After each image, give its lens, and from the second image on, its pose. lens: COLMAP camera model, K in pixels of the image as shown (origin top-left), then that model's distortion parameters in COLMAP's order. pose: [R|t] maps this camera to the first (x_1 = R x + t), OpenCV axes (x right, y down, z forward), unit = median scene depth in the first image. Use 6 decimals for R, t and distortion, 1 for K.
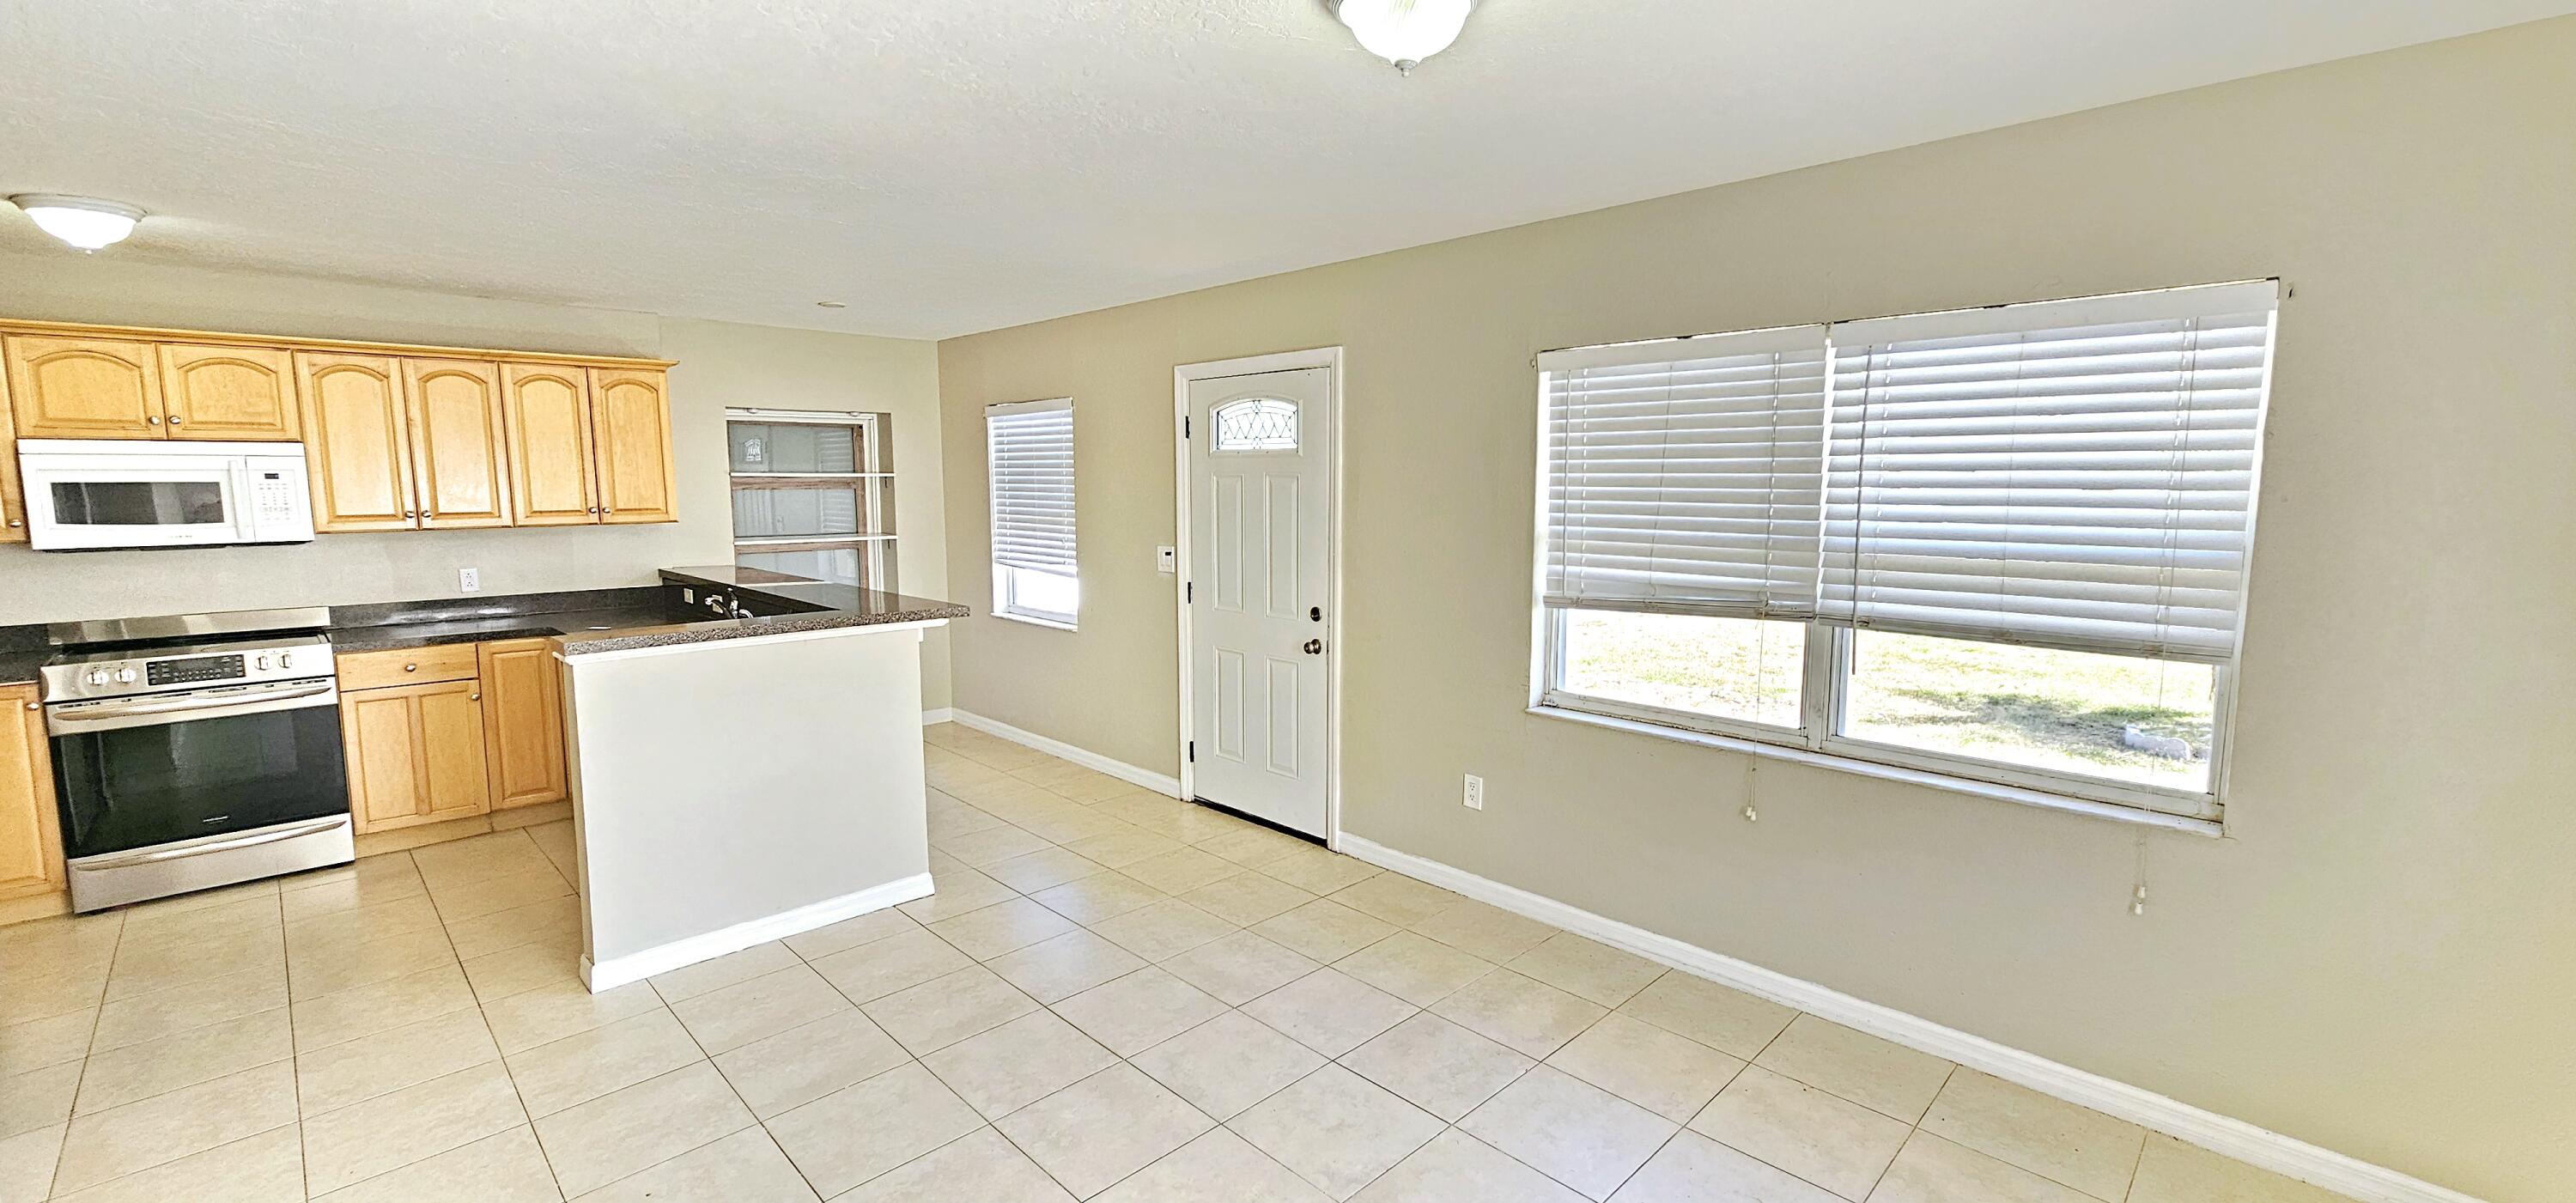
lens RADIAL K [[1053.4, 0, 1298.1], [0, 1053.4, 604.8], [0, 0, 1]] dist [0.004114, -0.000023]
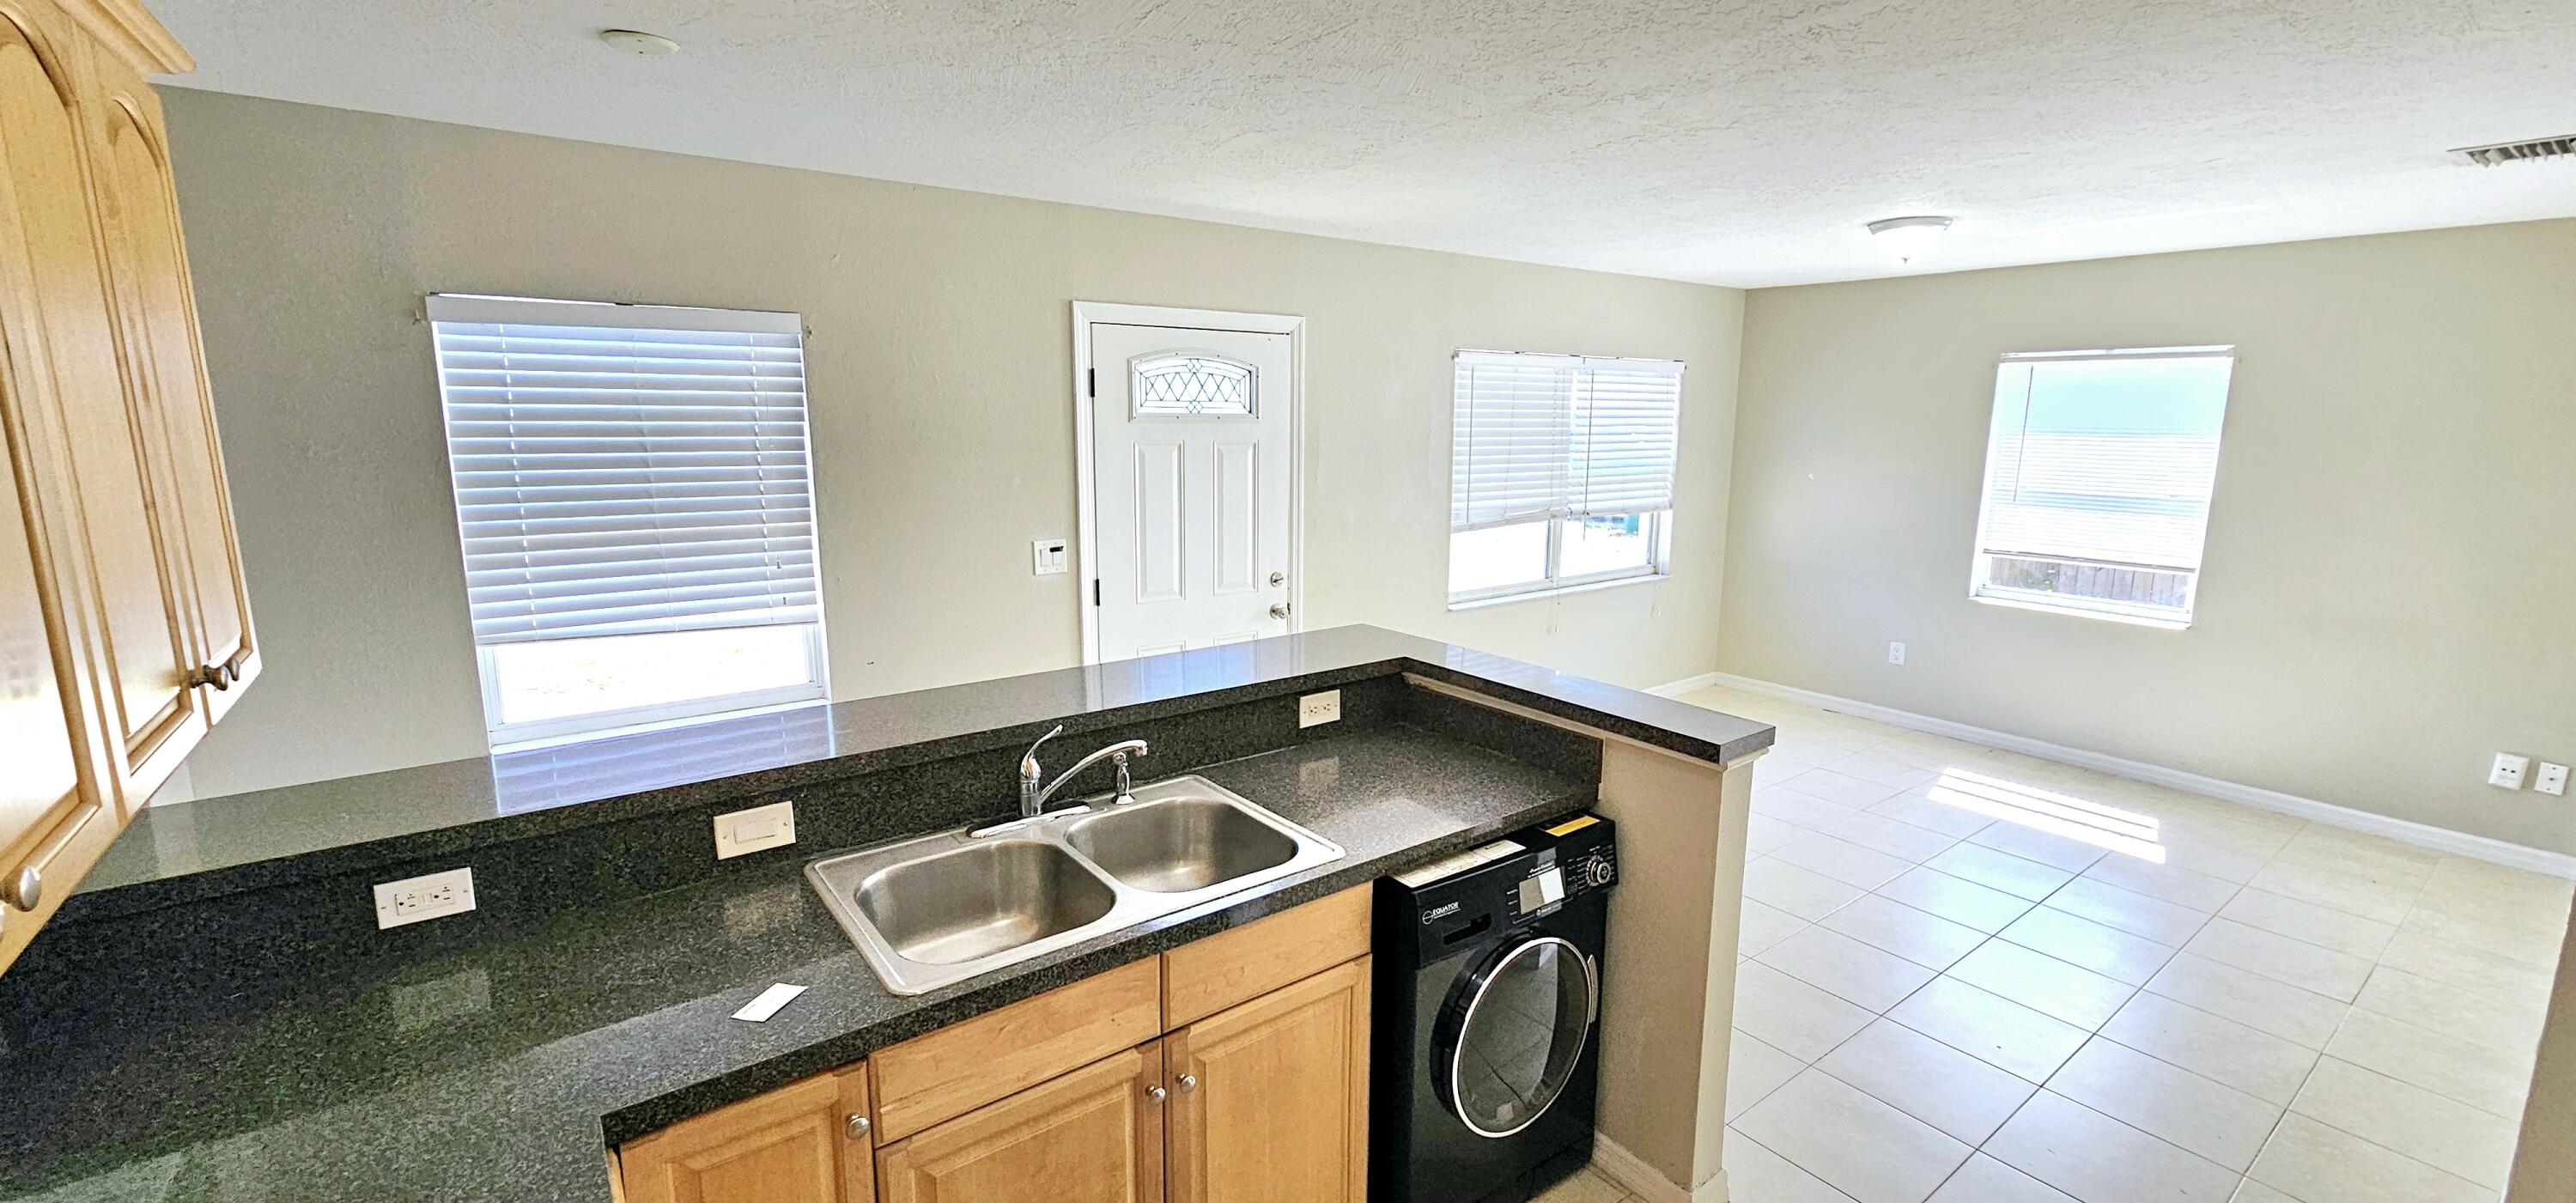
lens RADIAL K [[1053.4, 0, 1283.1], [0, 1053.4, 592.4], [0, 0, 1]] dist [0.004114, -0.000023]
pose [[0.141840, -0.167452, 0.975623, -0.909801], [0.111173, 0.982047, 0.152392, -0.124125], [-0.983627, 0.086848, 0.157910, 0.781766]]
